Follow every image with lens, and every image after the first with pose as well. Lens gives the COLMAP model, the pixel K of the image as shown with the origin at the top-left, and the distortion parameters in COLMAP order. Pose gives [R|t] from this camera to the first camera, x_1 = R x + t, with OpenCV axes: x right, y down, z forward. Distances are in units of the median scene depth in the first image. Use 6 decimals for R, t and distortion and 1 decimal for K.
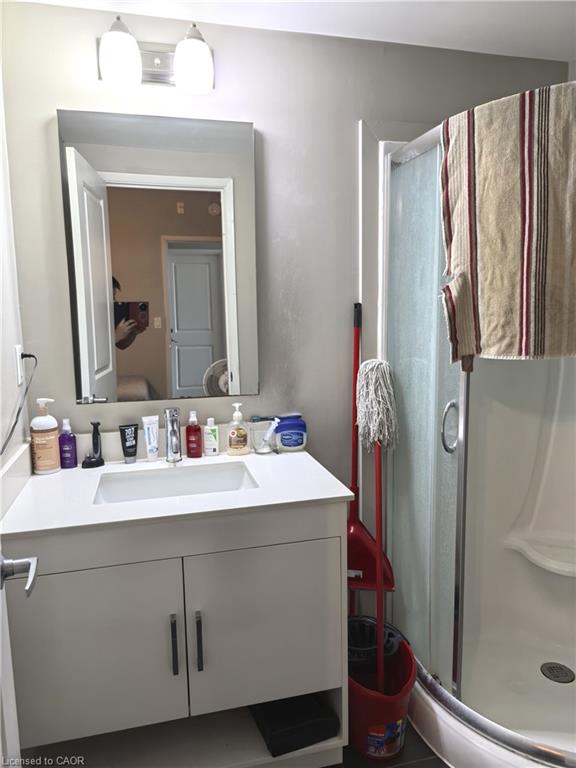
lens RADIAL K [[566.0, 0, 282.9], [0, 566.0, 378.6], [0, 0, 1]] dist [0.007711, -0.002295]
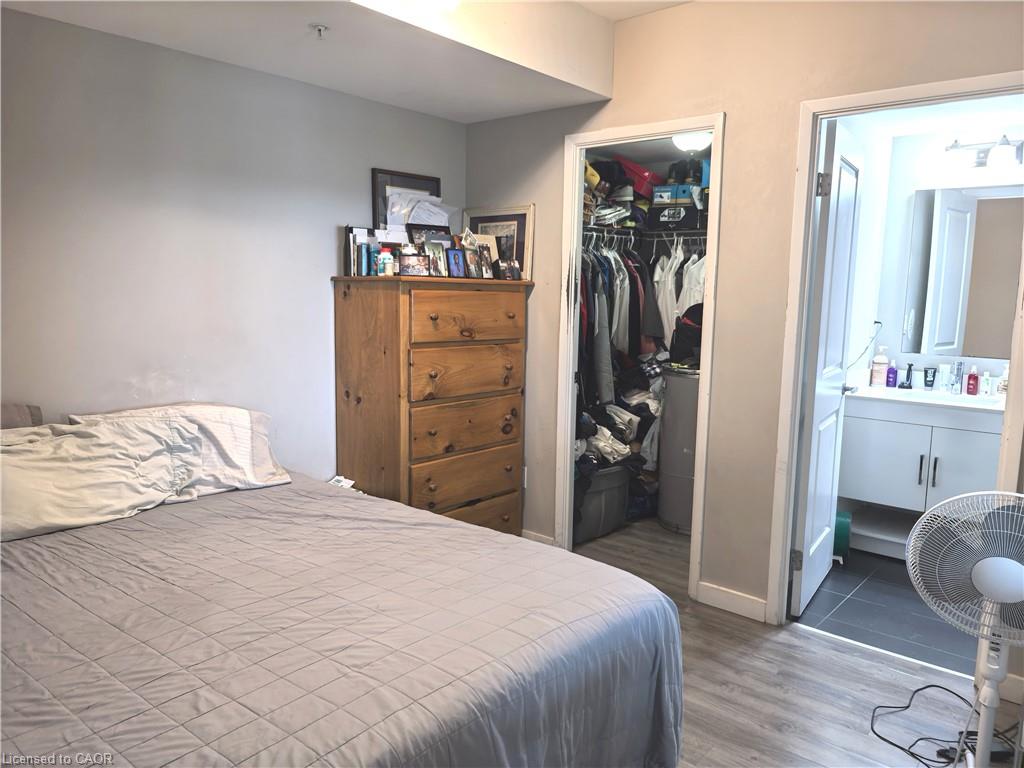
lens RADIAL K [[754.7, 0, 511.4], [0, 754.7, 380.3], [0, 0, 1]] dist [0.007711, -0.002295]
pose [[0.590466, 0.135051, -0.795683, 0.820912], [-0.135134, 0.988525, 0.067501, 0.138476], [0.795669, 0.067667, 0.601940, -1.408021]]
